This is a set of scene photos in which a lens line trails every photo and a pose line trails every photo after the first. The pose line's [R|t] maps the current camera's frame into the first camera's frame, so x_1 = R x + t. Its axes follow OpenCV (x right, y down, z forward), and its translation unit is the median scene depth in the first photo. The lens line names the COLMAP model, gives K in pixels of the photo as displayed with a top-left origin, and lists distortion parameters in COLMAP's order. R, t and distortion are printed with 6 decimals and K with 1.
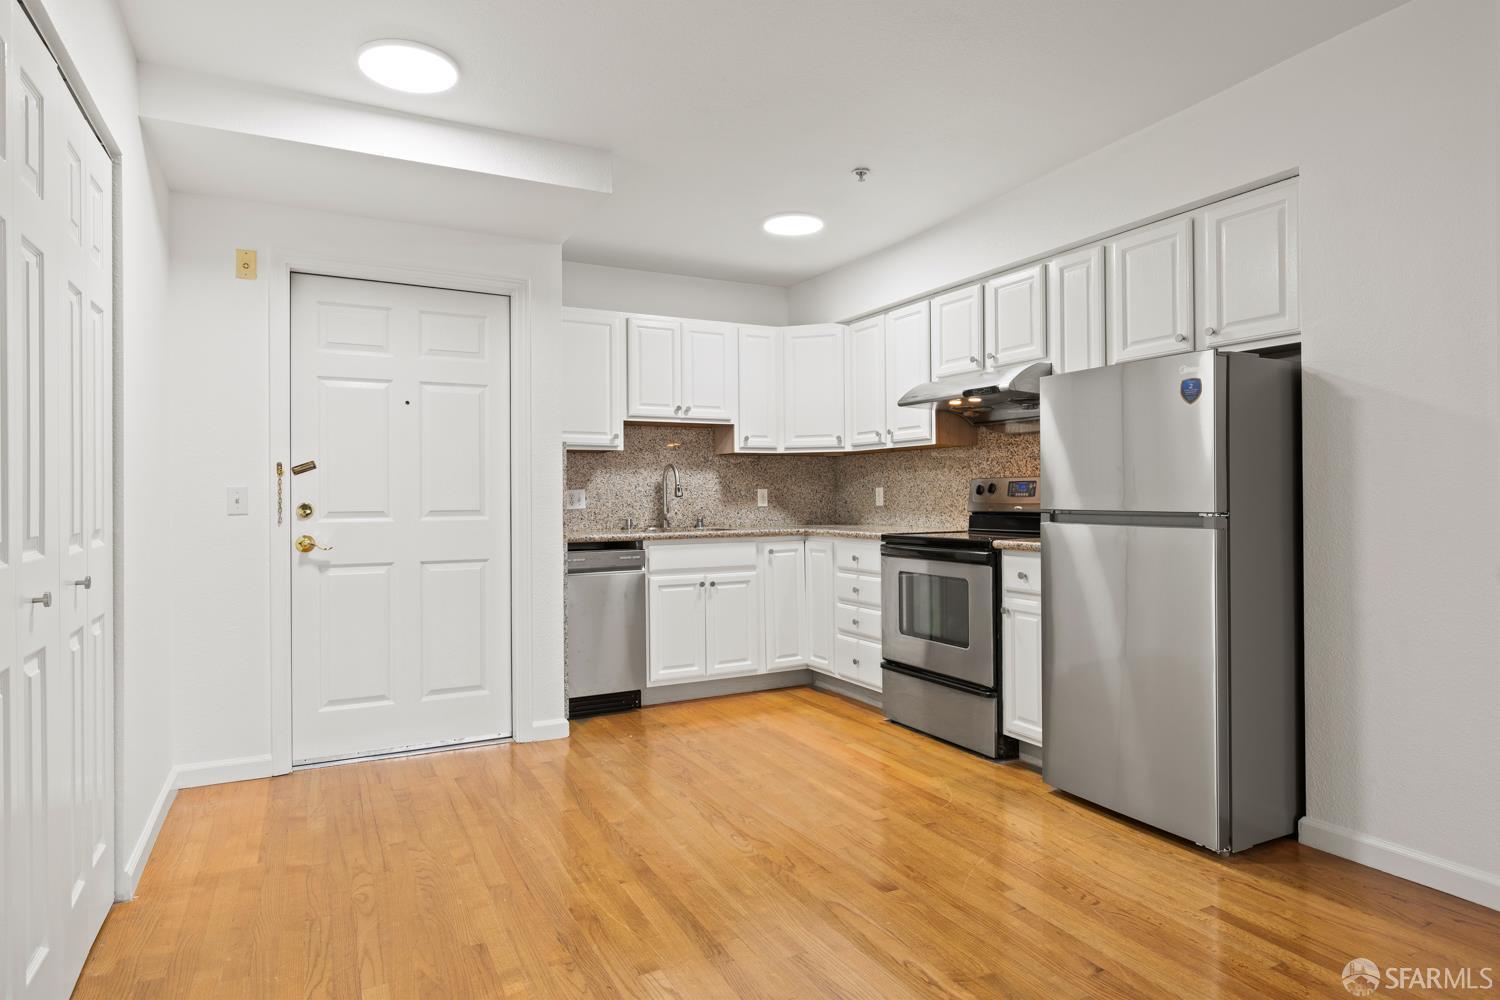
lens RADIAL K [[854.5, 0, 745.9], [0, 854.5, 498.0], [0, 0, 1]] dist [0.004590, 0.000695]
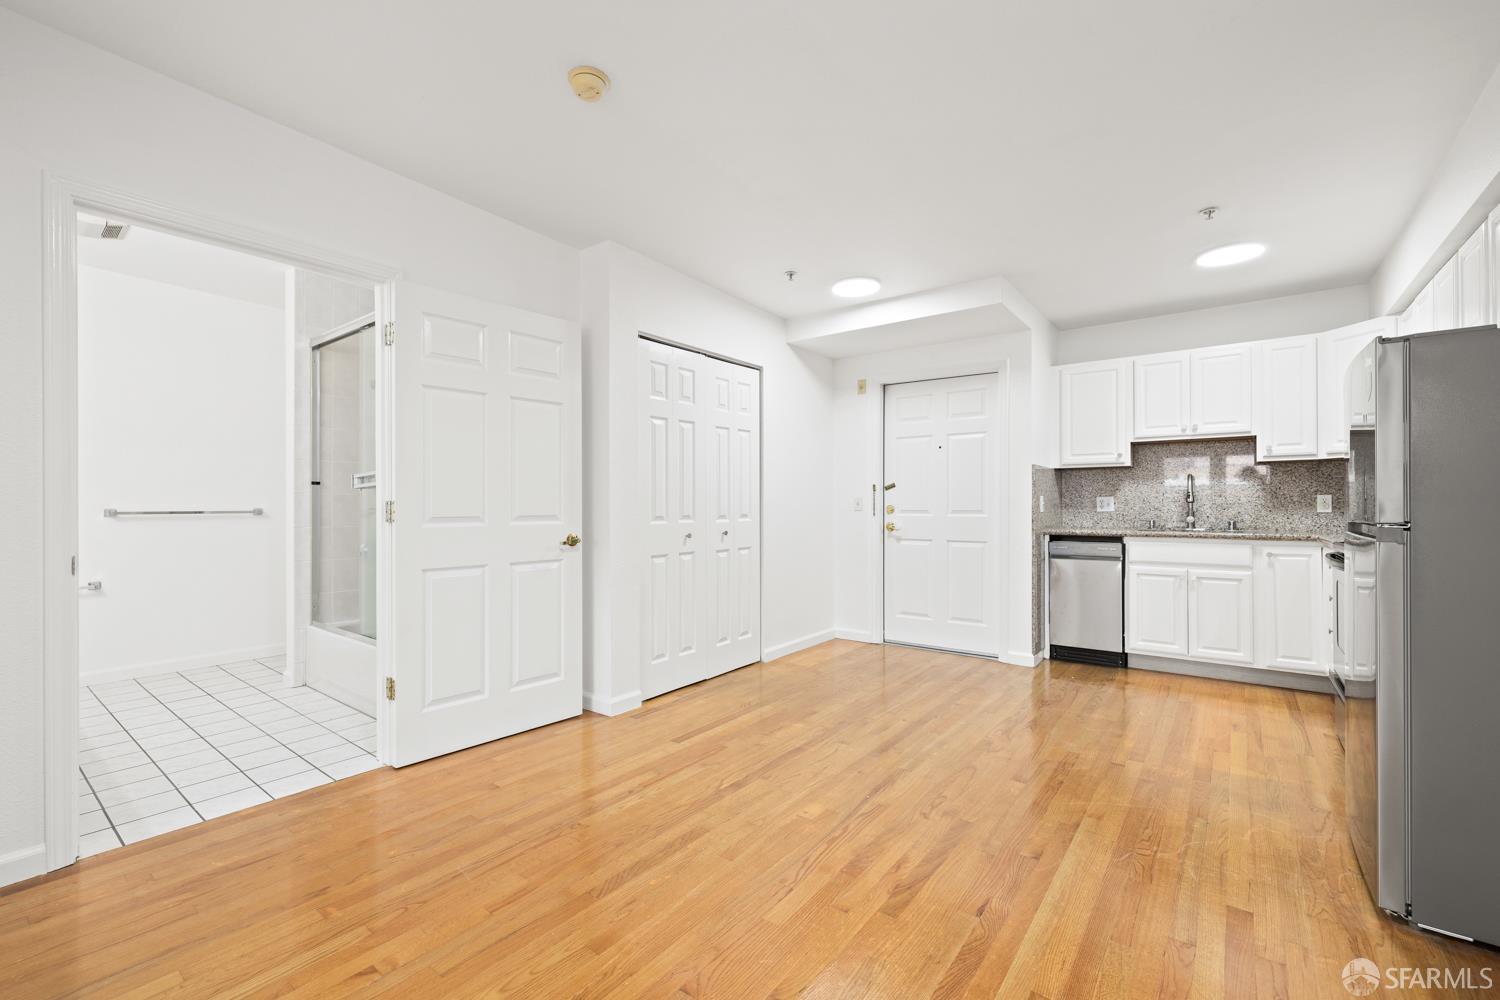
lens RADIAL K [[633.6, 0, 725.8], [0, 633.6, 500.9], [0, 0, 1]] dist [0.003922, -0.001233]
pose [[0.413270, 0.001895, -0.910607, 0.504793], [-0.001853, 0.999998, 0.001240, -0.003854], [0.910607, 0.001175, 0.413272, 0.067978]]
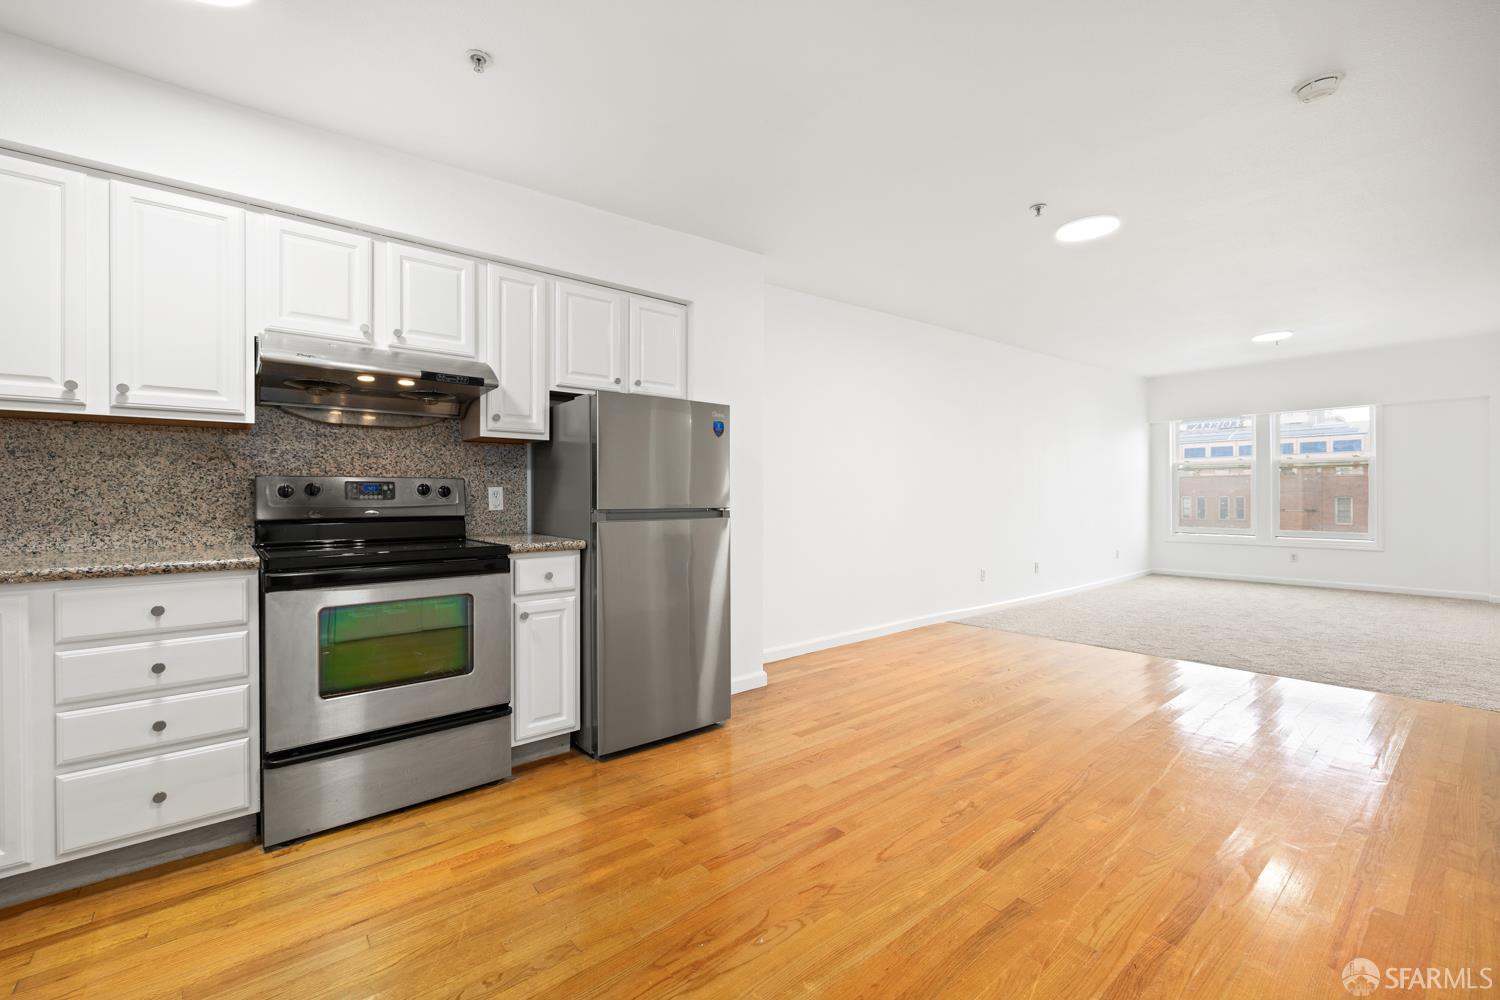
lens RADIAL K [[633.6, 0, 743.0], [0, 633.6, 491.9], [0, 0, 1]] dist [0.003922, -0.001233]
pose [[-0.218030, 0.012229, 0.975866, -0.359421], [0.007497, 0.999913, -0.010856, 0.000402], [-0.975913, 0.004949, -0.218102, 0.718772]]
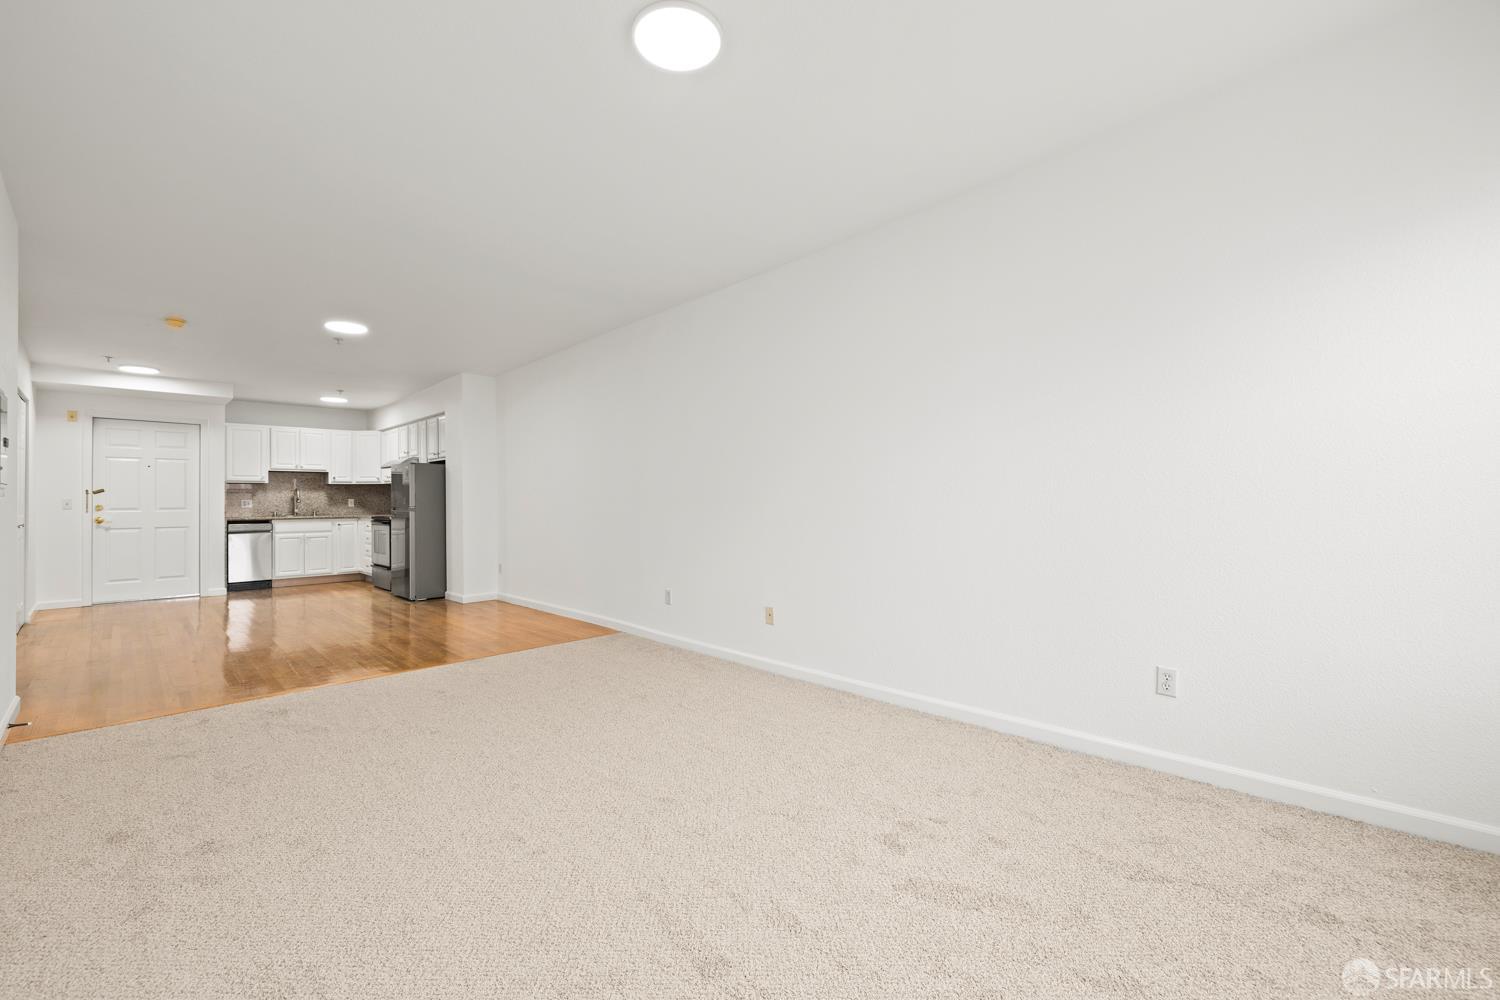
lens RADIAL K [[633.6, 0, 746.5], [0, 633.6, 495.6], [0, 0, 1]] dist [0.003922, -0.001233]
pose [[0.952188, 0.004409, 0.305479, 0.638364], [-0.001226, 0.999943, -0.010610, -0.003373], [-0.305509, 0.009728, 0.952140, -1.196681]]
